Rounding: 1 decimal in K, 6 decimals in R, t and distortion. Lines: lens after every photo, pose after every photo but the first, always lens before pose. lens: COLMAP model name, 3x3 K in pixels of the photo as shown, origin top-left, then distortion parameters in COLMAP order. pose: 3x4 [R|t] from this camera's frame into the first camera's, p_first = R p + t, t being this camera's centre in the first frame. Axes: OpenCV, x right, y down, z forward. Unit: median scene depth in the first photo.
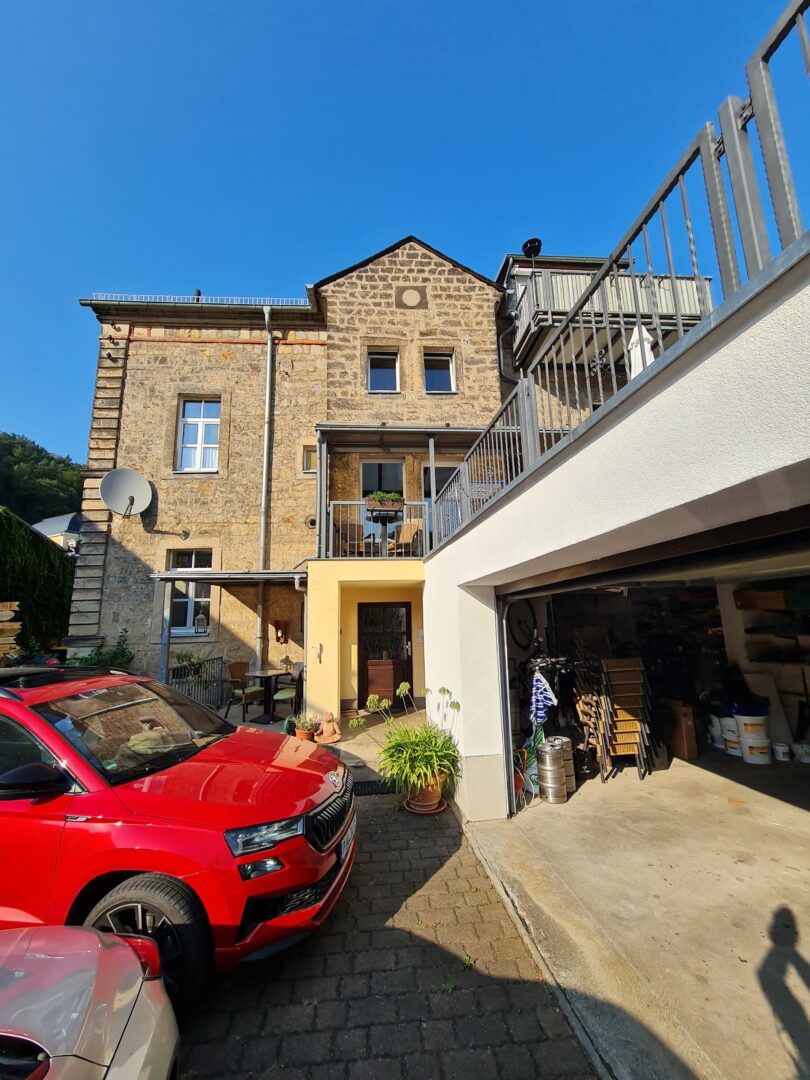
lens RADIAL K [[437.8, 0, 399.0], [0, 437.8, 546.0], [0, 0, 1]] dist [-0.003052, 0.000640]
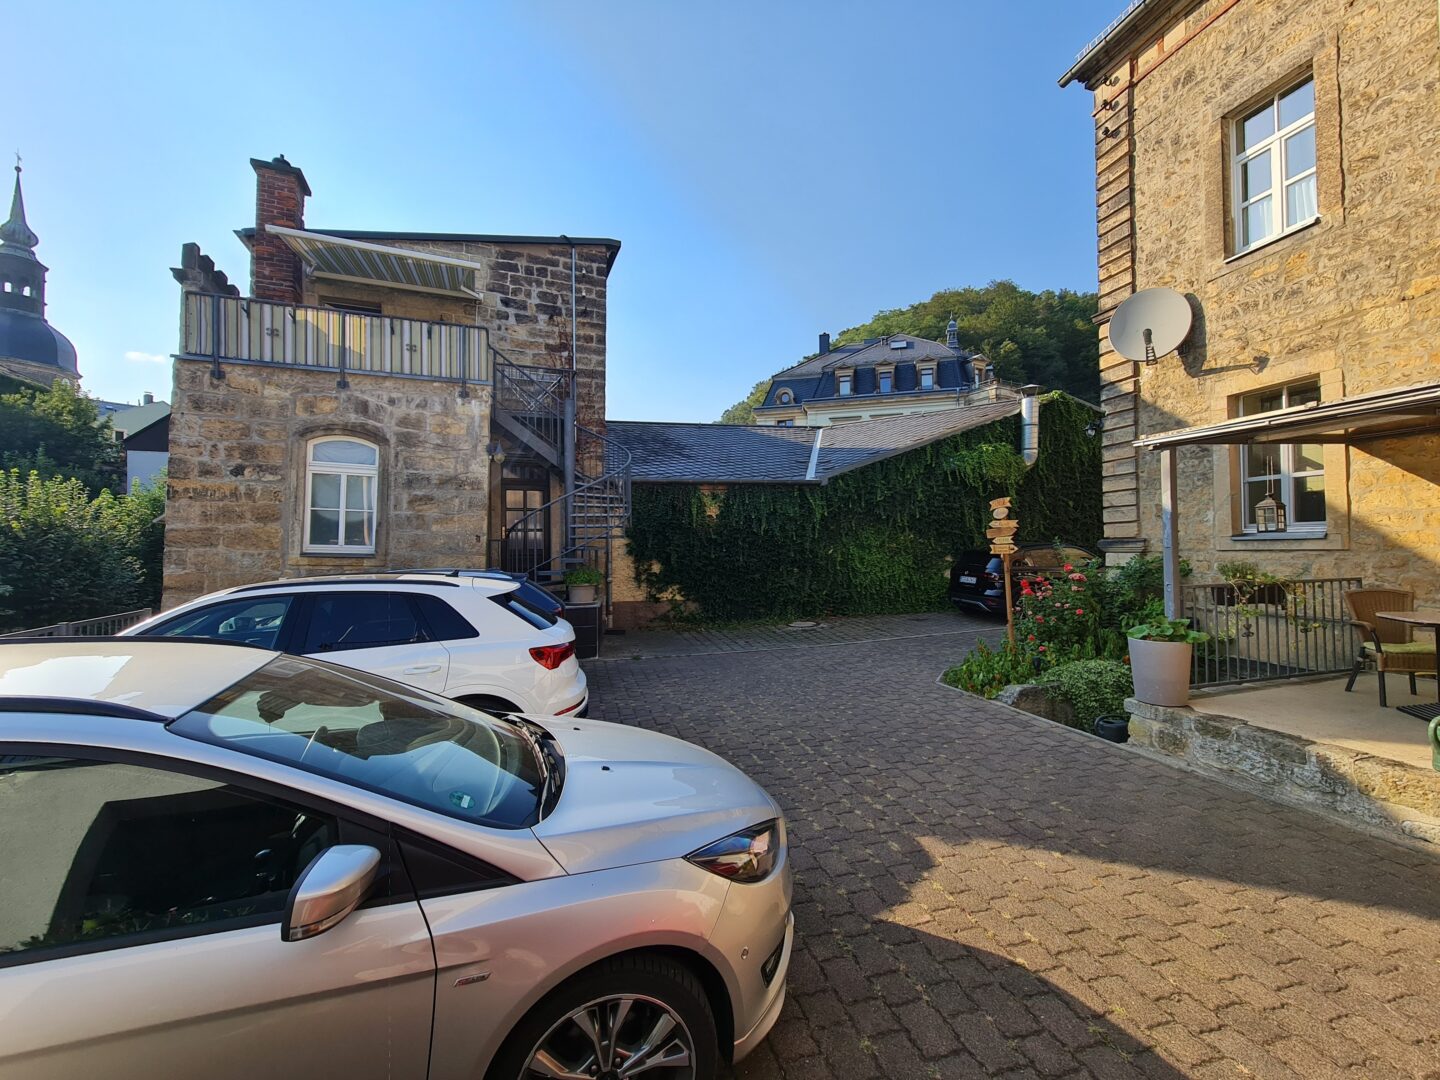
lens RADIAL K [[583.8, 0, 725.4], [0, 583.8, 541.0], [0, 0, 1]] dist [-0.003052, 0.000640]
pose [[0.191591, 0.009100, -0.981433, 0.117904], [0.180866, 0.982504, 0.044418, 0.041061], [0.964666, -0.186018, 0.186593, 0.148141]]
